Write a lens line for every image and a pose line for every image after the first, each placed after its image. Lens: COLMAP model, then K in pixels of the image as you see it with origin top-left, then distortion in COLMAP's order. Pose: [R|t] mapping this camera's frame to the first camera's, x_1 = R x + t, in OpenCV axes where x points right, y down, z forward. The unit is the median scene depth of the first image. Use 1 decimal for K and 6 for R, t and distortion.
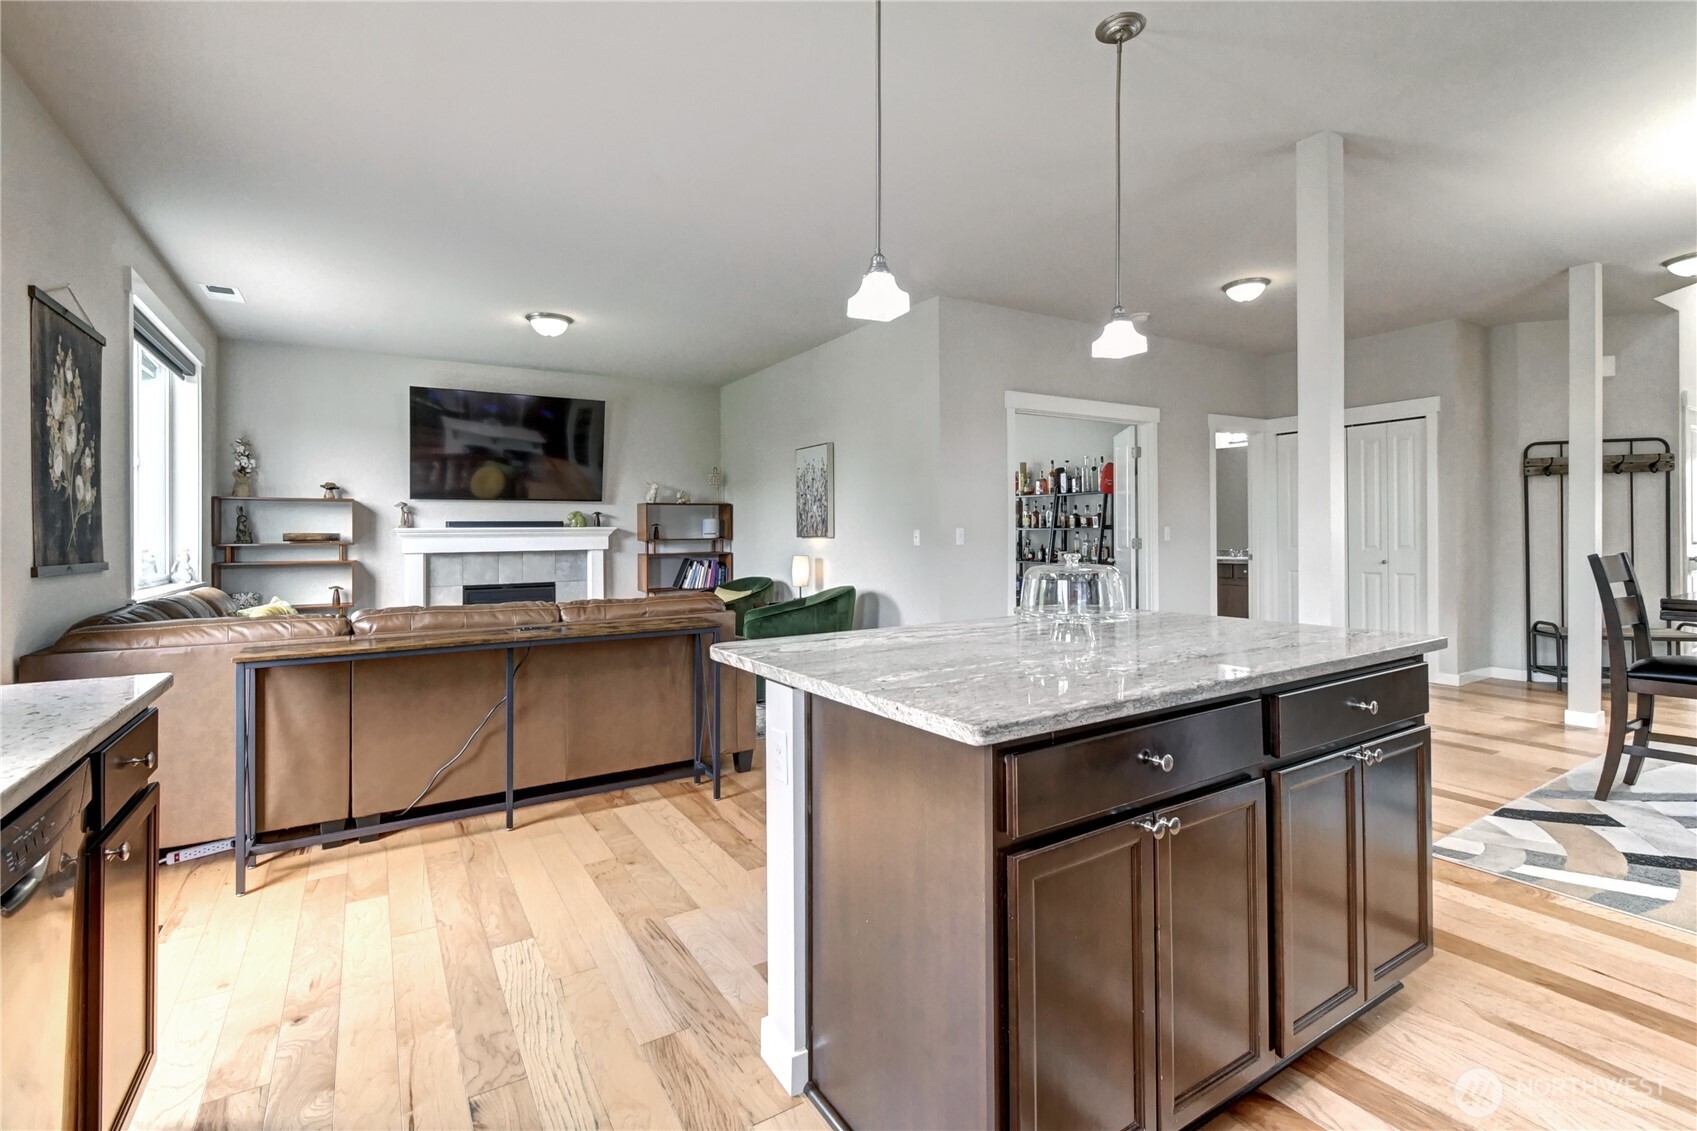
lens RADIAL K [[751.9, 0, 834.7], [0, 751.9, 530.5], [0, 0, 1]] dist [-0.000910, -0.000123]
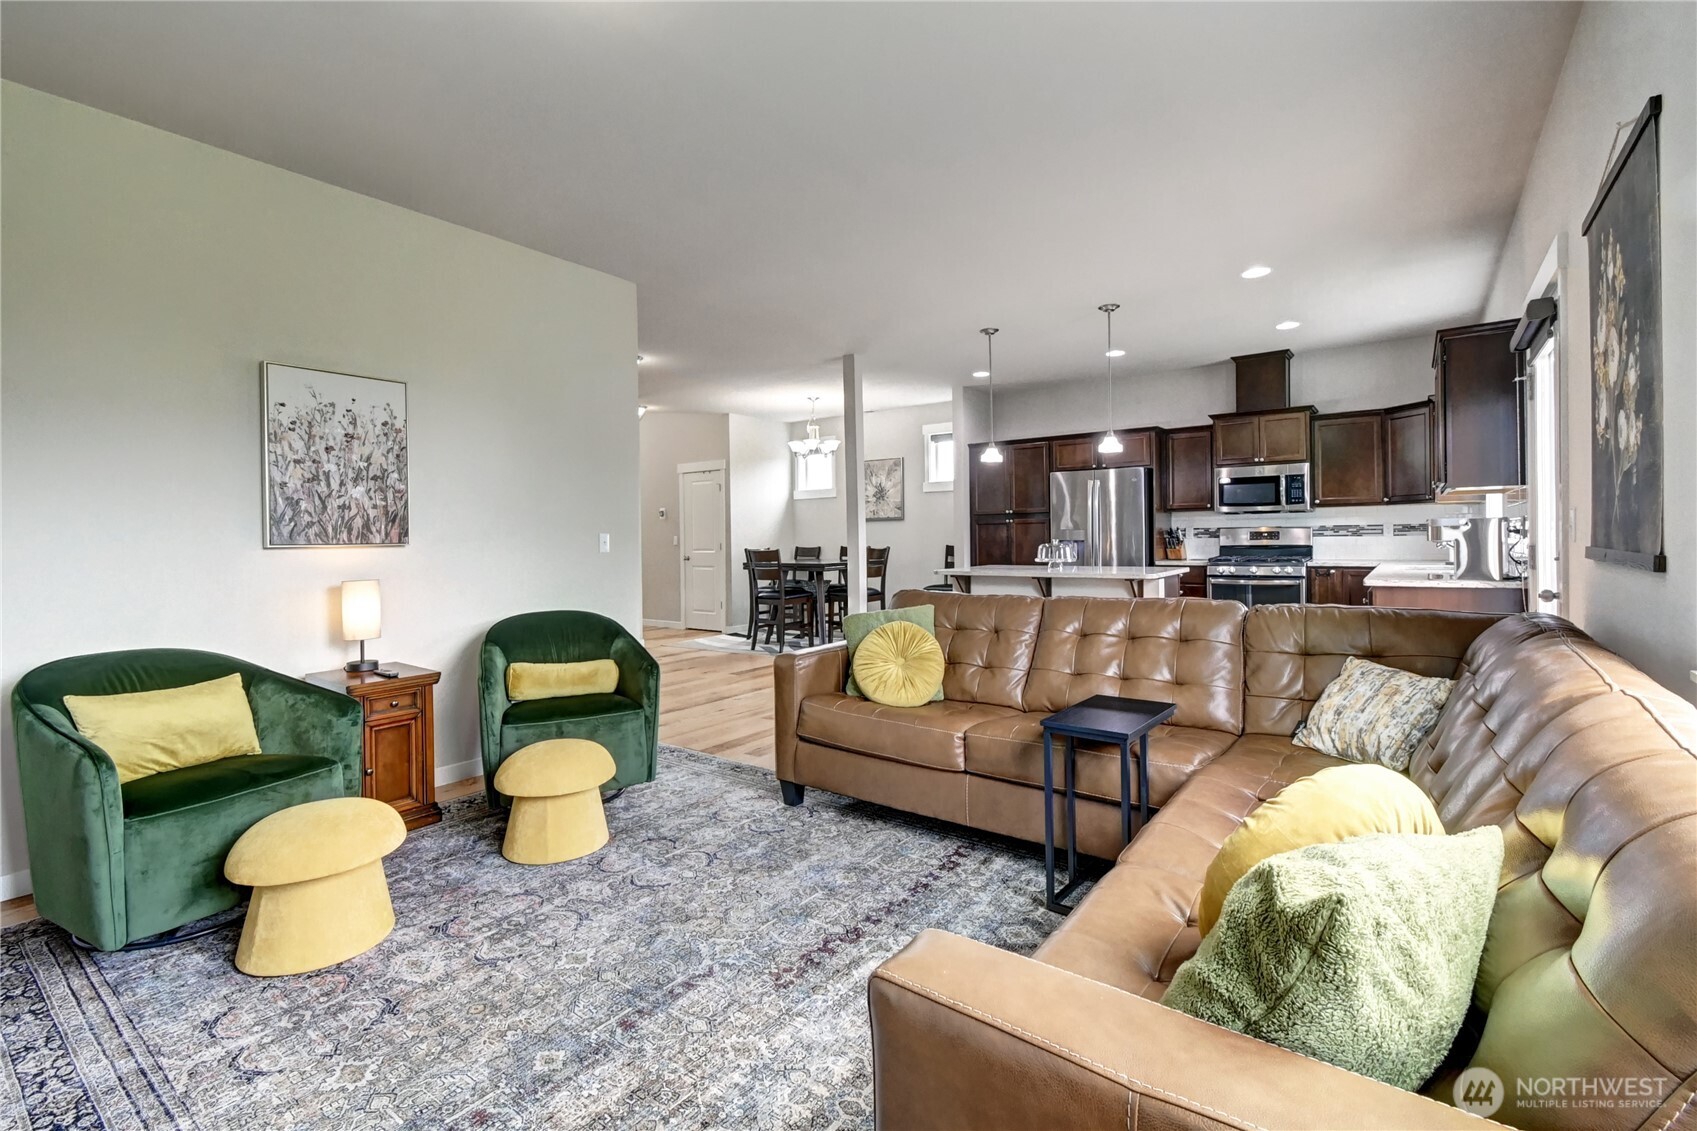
lens RADIAL K [[751.9, 0, 839.0], [0, 751.9, 549.9], [0, 0, 1]] dist [-0.000910, -0.000123]
pose [[-0.347562, -0.001243, 0.937656, -0.673407], [0.016956, 0.999827, 0.007611, 0.013982], [-0.937504, 0.018544, -0.347481, 0.904307]]
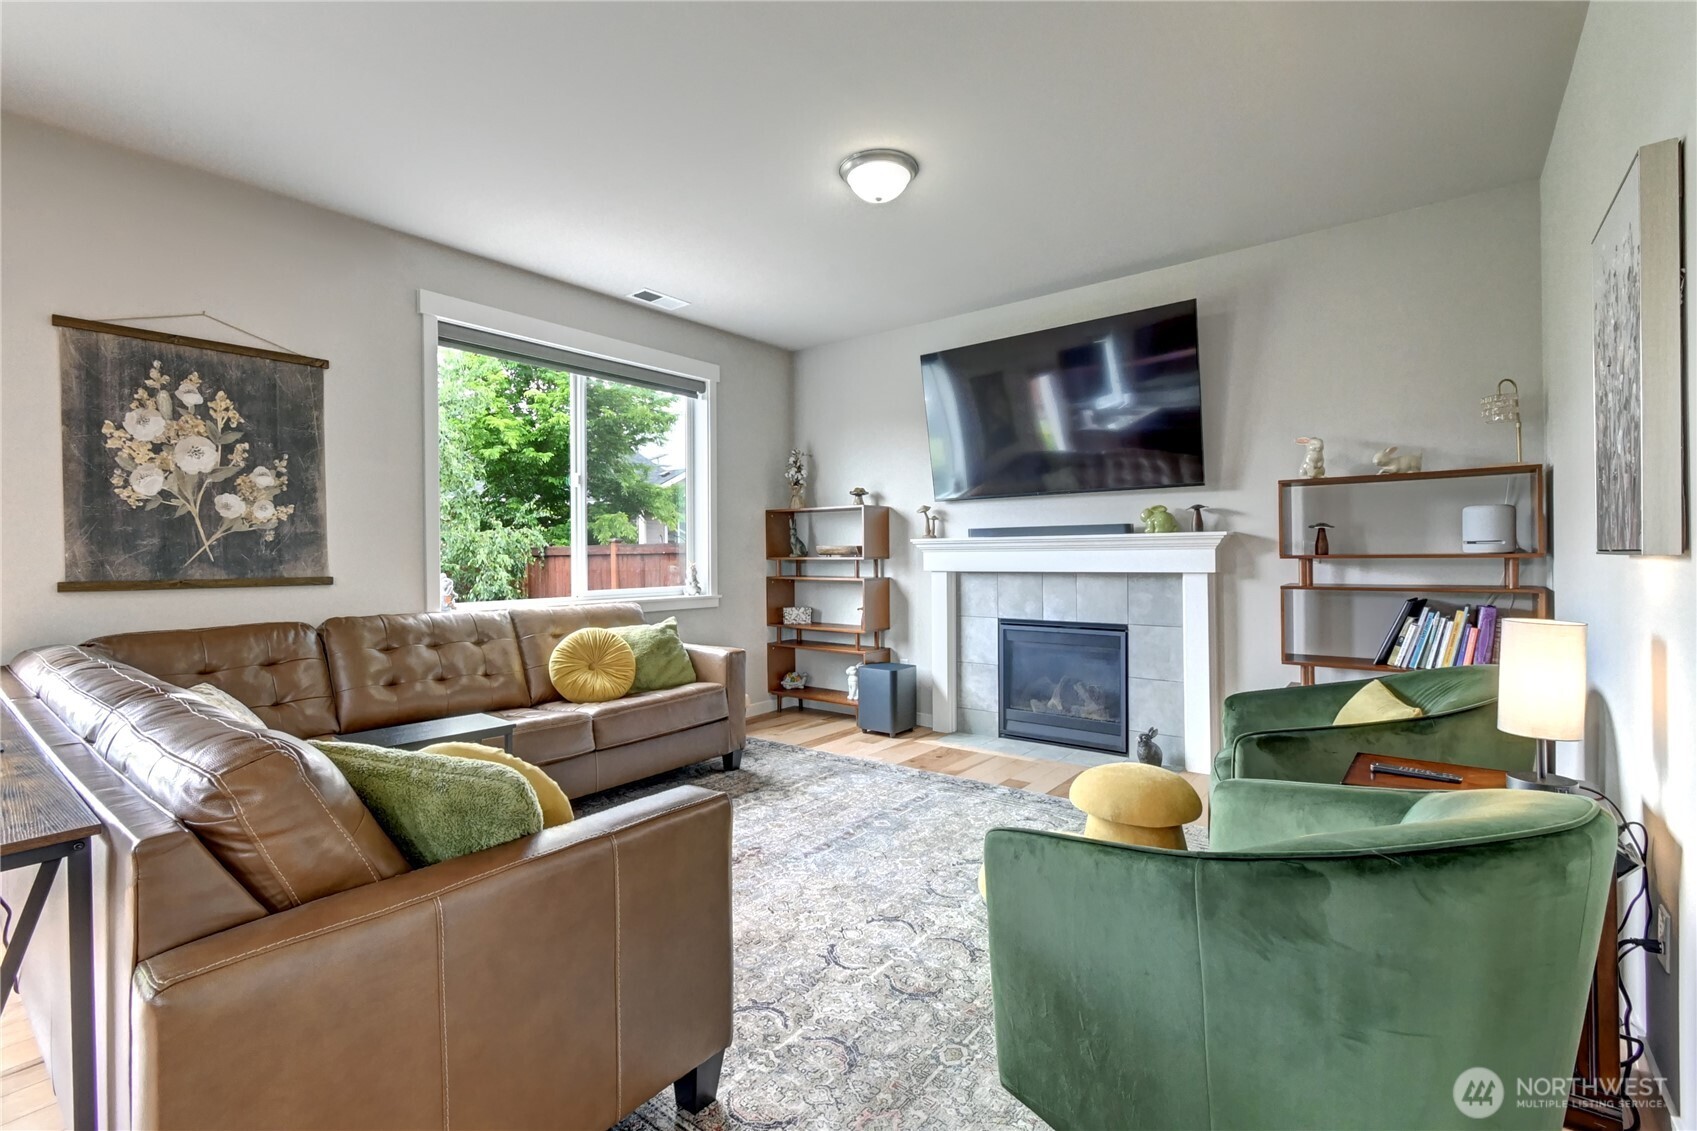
lens RADIAL K [[751.9, 0, 845.8], [0, 751.9, 555.7], [0, 0, 1]] dist [-0.000910, -0.000123]
pose [[0.334488, 0.001184, -0.942399, 0.150675], [0.003848, 0.999989, 0.002622, 0.012993], [0.942392, -0.004503, 0.334480, 0.702392]]
